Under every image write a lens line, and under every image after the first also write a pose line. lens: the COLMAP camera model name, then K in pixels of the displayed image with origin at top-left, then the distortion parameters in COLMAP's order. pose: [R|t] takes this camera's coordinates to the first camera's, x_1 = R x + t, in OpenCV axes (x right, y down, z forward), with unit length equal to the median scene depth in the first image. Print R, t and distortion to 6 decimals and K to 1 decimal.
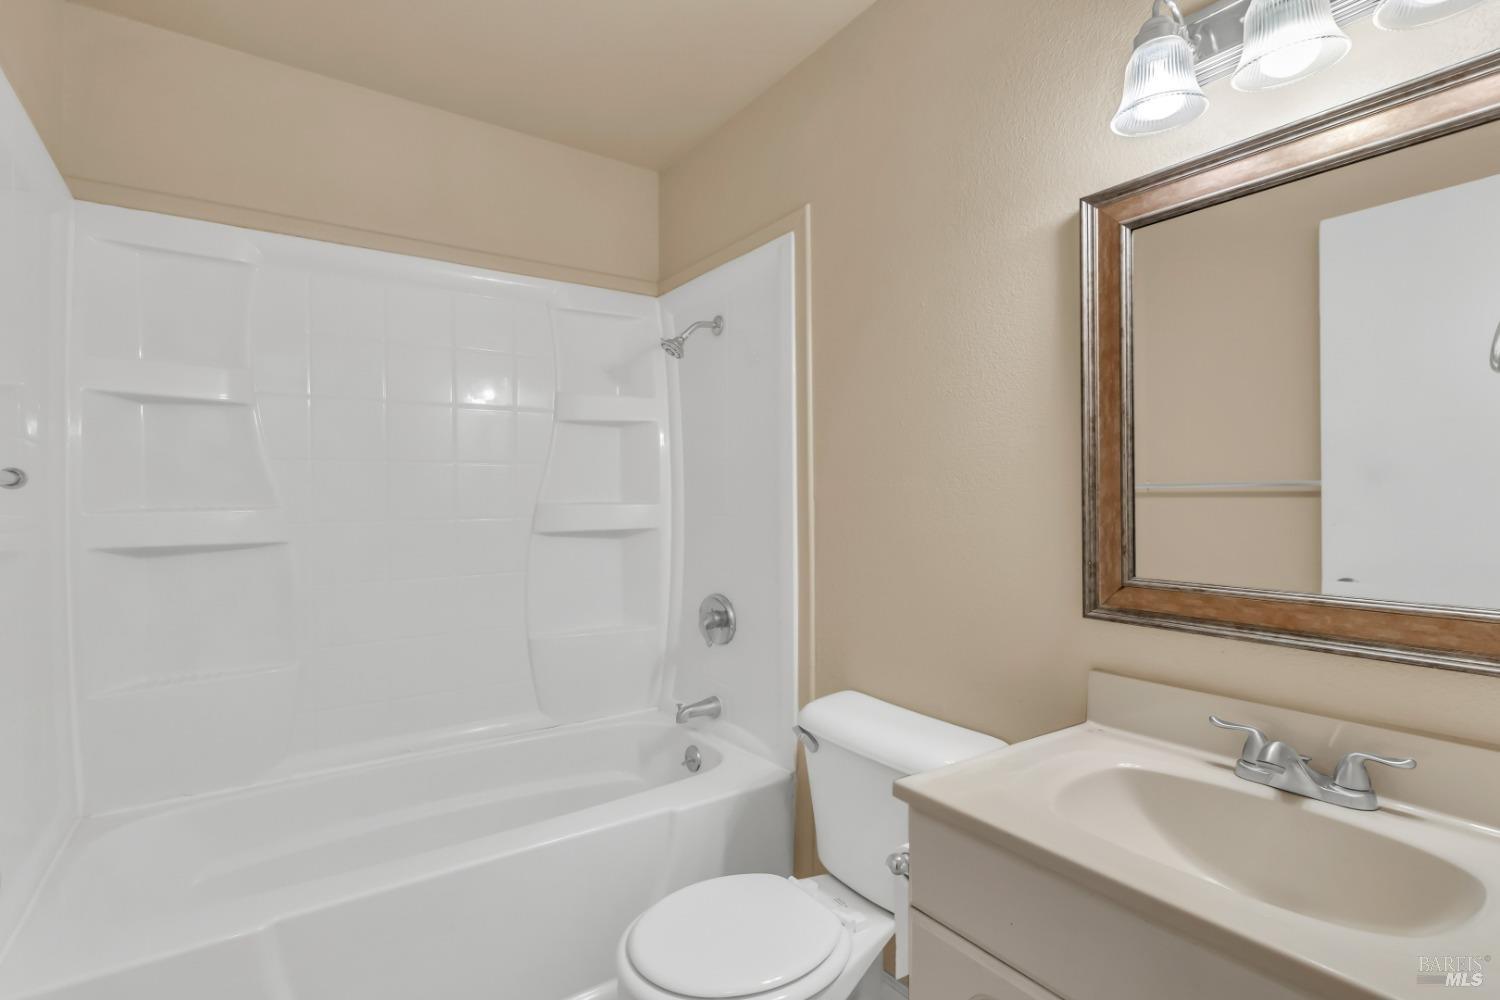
lens RADIAL K [[731.9, 0, 766.0], [0, 731.9, 481.9], [0, 0, 1]] dist [-0.000993, -0.000199]
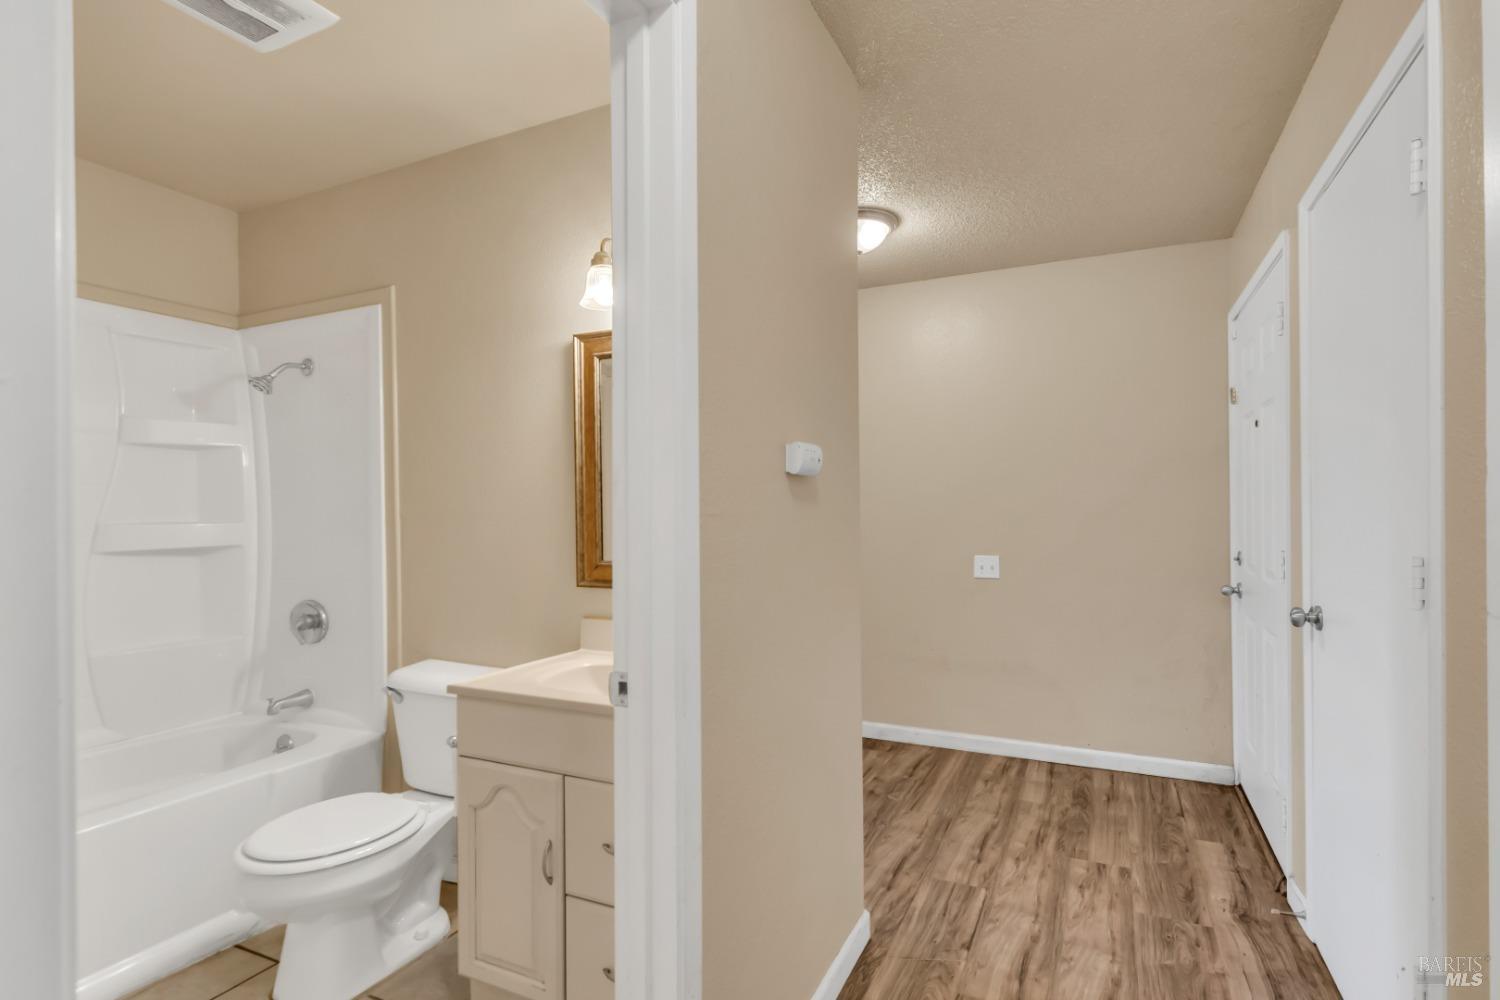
lens RADIAL K [[735.3, 0, 768.5], [0, 735.3, 506.3], [0, 0, 1]] dist [-0.013823, 0.023271]
pose [[0.869987, -0.008004, 0.493011, -0.007522], [-0.000498, 0.999853, 0.017110, -0.018979], [-0.493075, -0.015131, 0.869855, -0.475739]]
